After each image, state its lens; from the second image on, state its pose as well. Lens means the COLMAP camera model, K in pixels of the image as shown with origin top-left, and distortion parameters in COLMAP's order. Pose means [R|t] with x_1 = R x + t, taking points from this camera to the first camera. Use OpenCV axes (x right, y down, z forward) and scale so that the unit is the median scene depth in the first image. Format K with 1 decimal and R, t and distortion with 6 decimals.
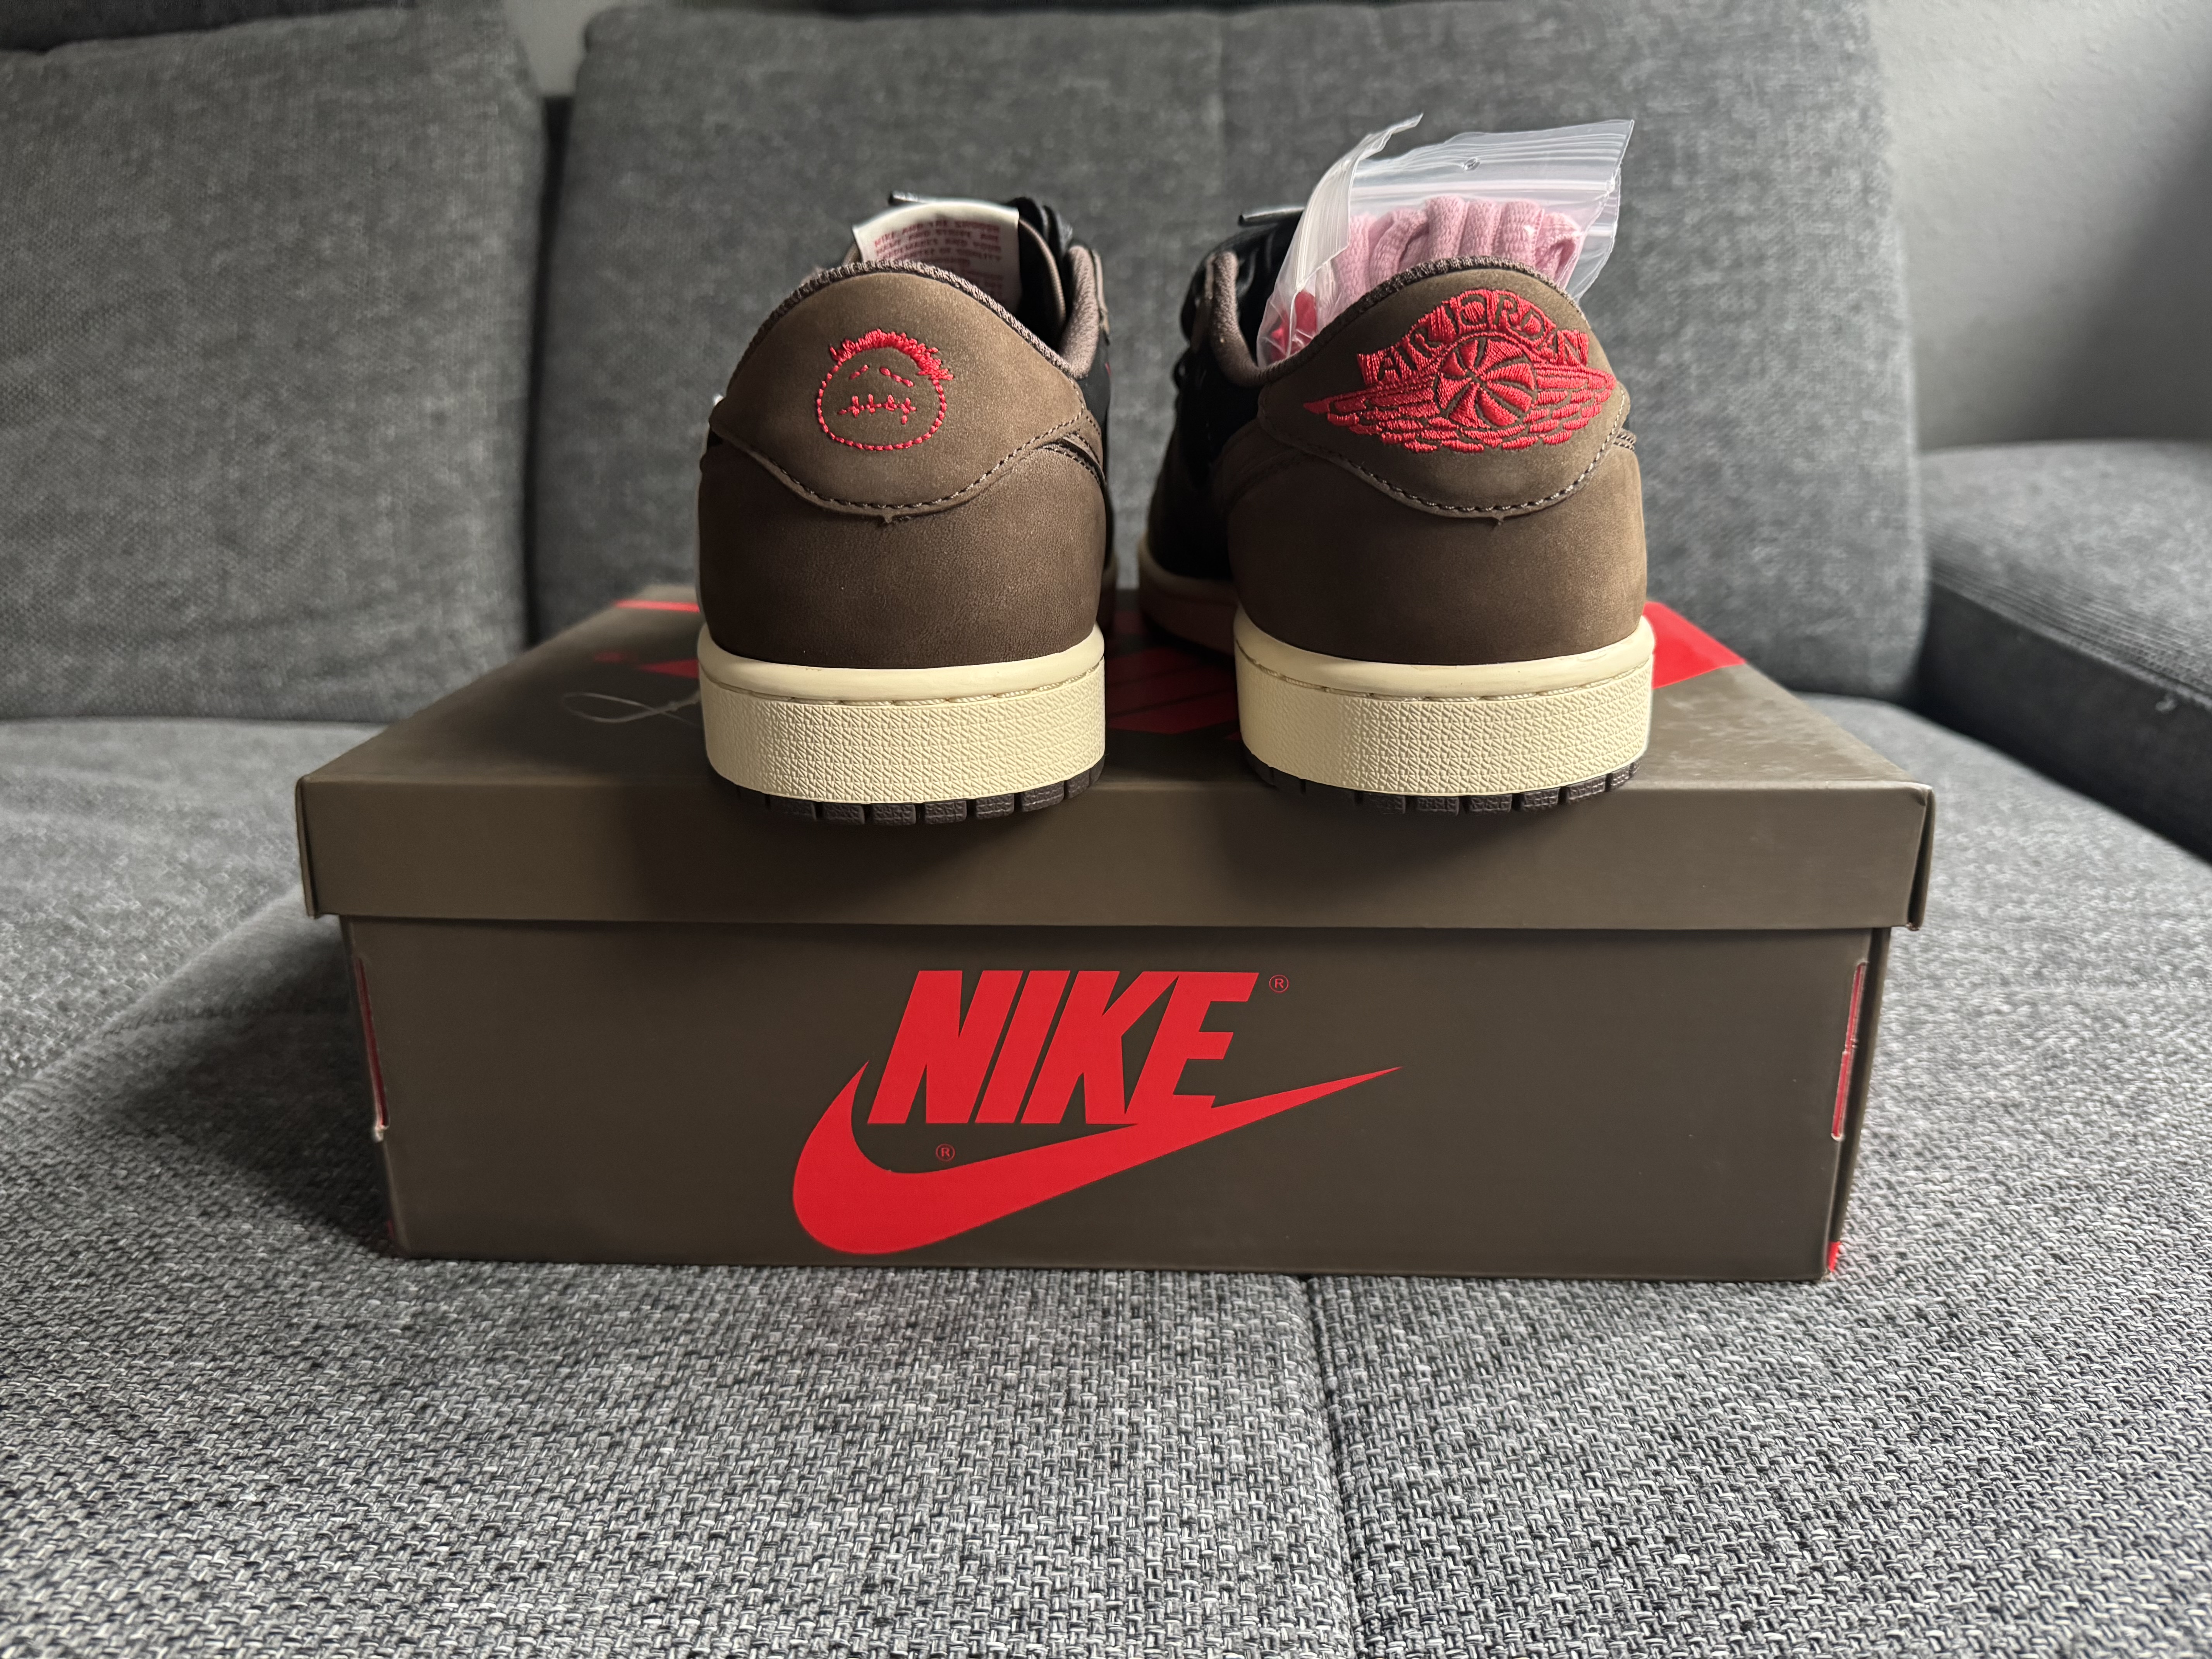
lens RADIAL K [[1586.9, 0, 1091.5], [0, 1586.9, 832.8], [0, 0, 1]] dist [-0.033695, 0.003702]
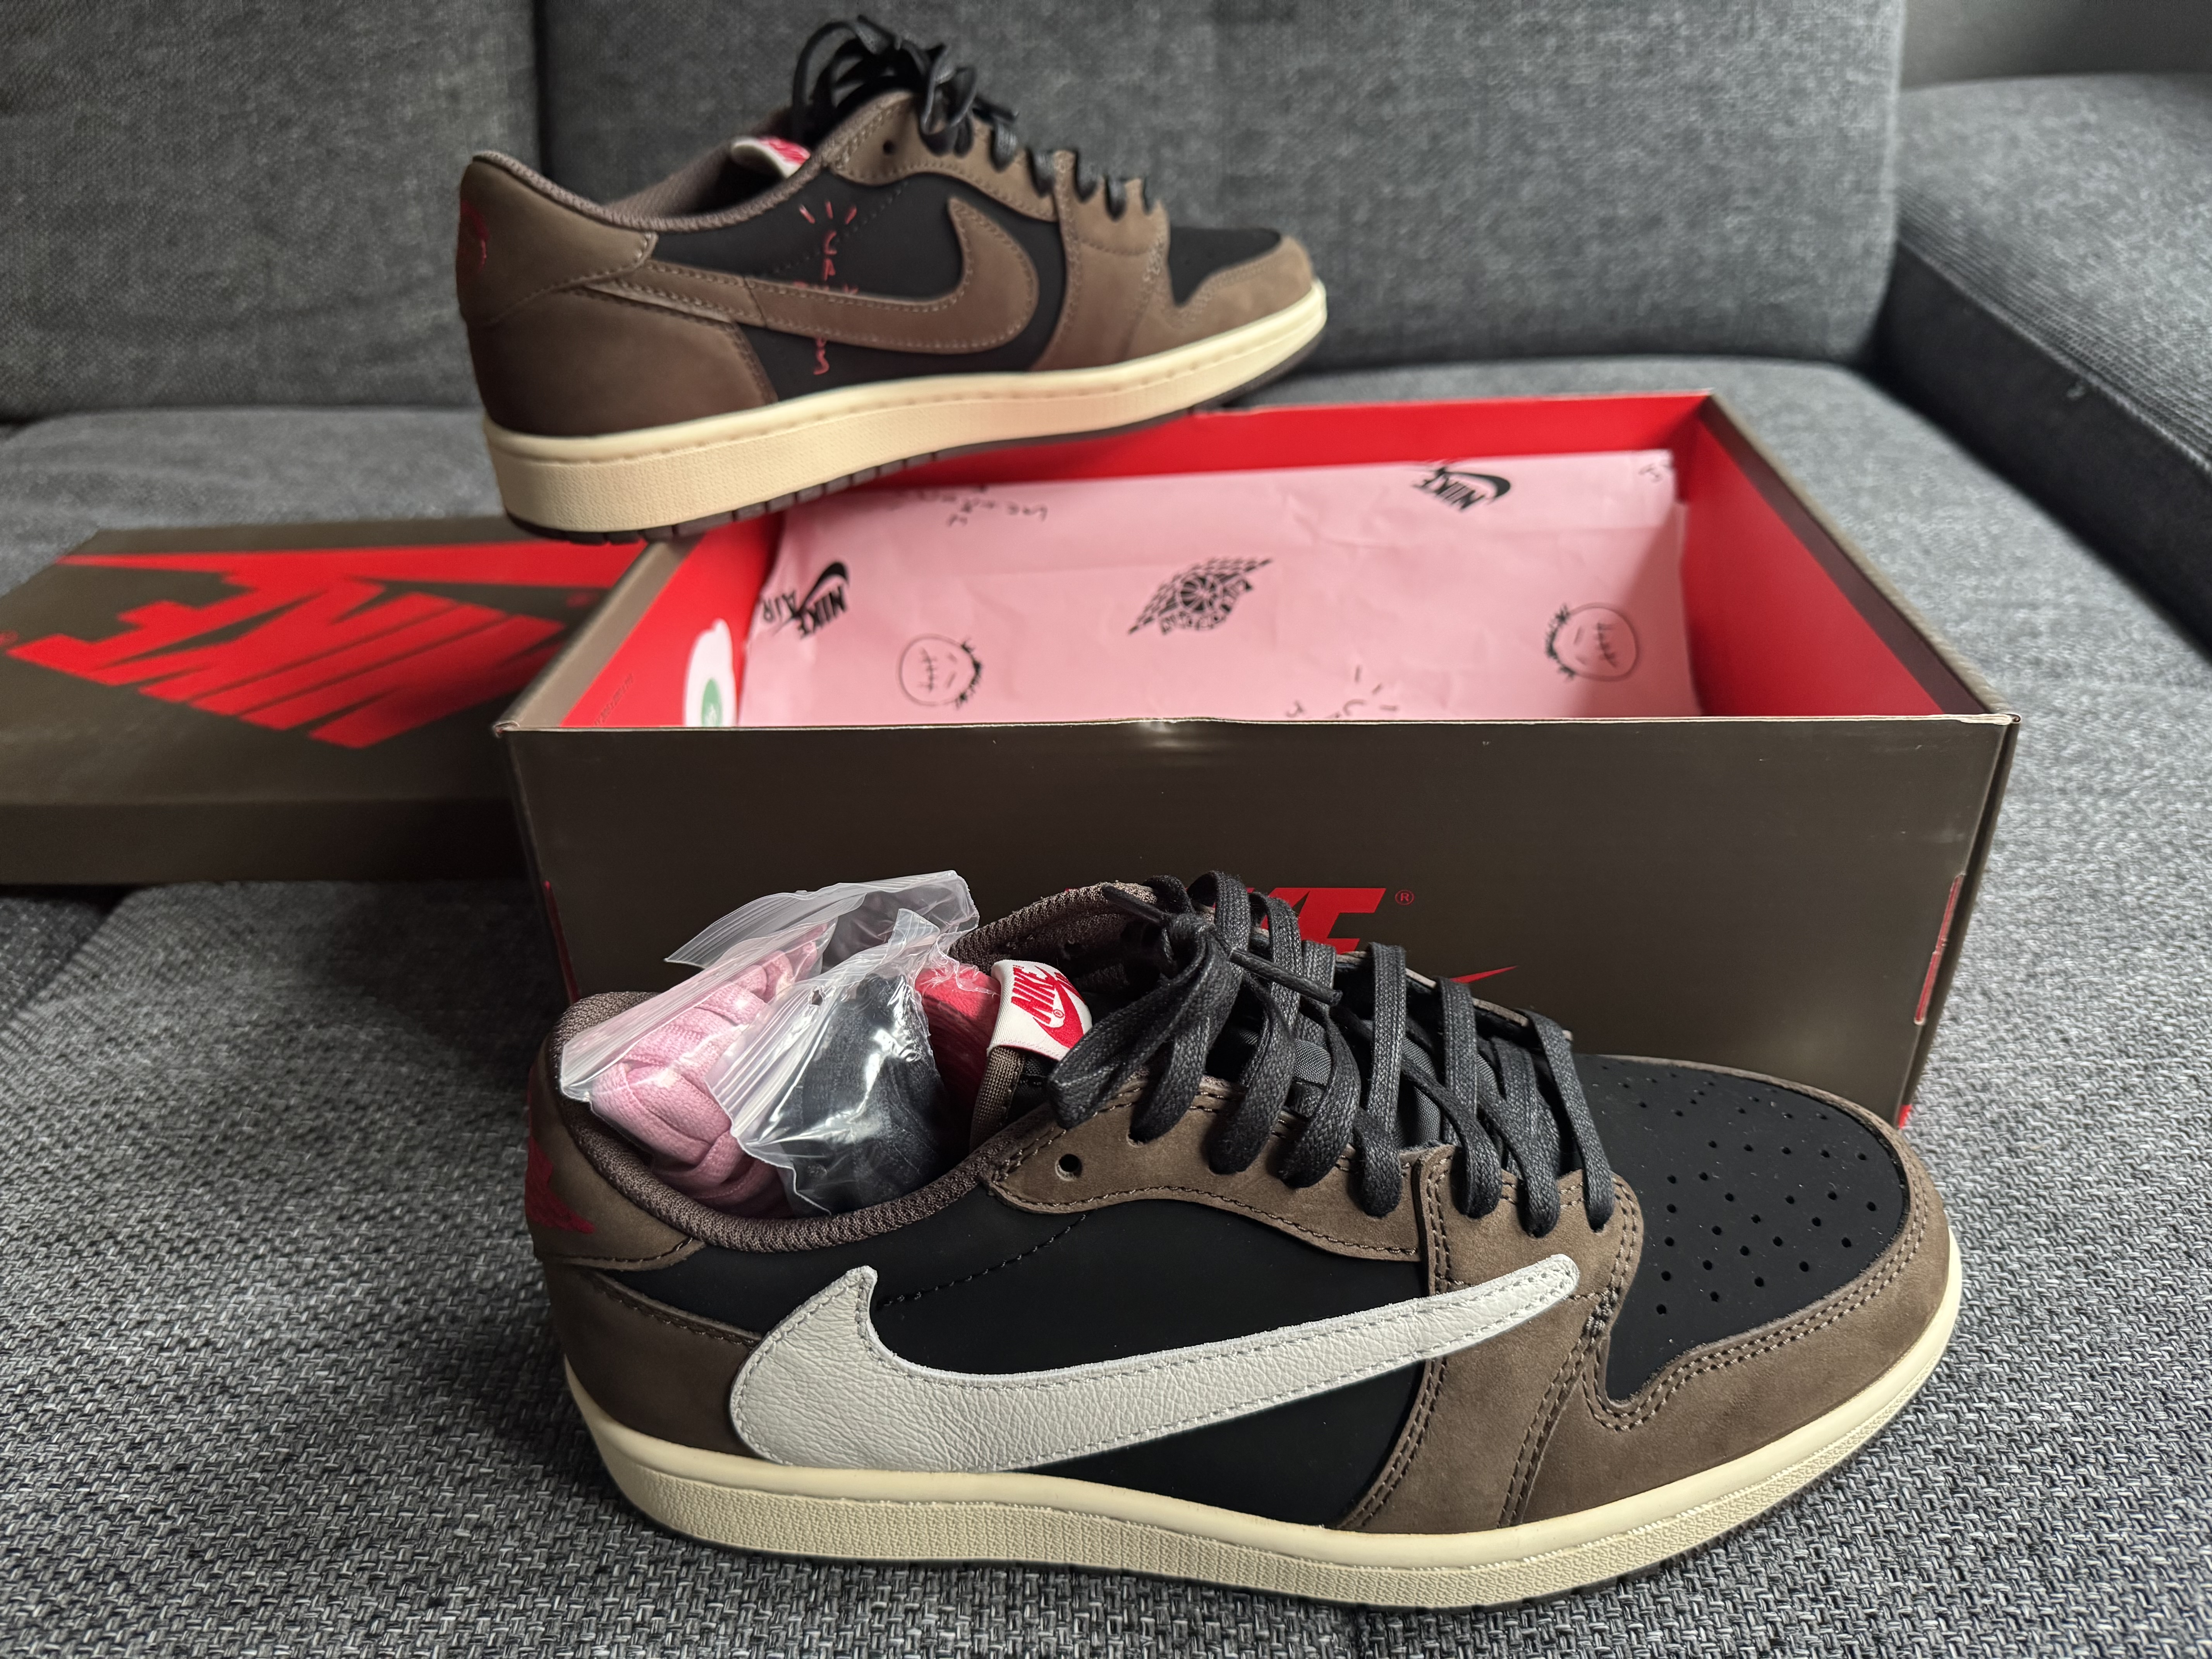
lens RADIAL K [[1586.9, 0, 1080.4], [0, 1586.9, 832.8], [0, 0, 1]] dist [-0.033695, 0.003702]
pose [[0.999878, -0.014494, -0.005898, -0.008125], [0.015534, 0.964834, 0.262401, -0.064033], [0.001888, -0.262461, 0.964941, -0.111215]]
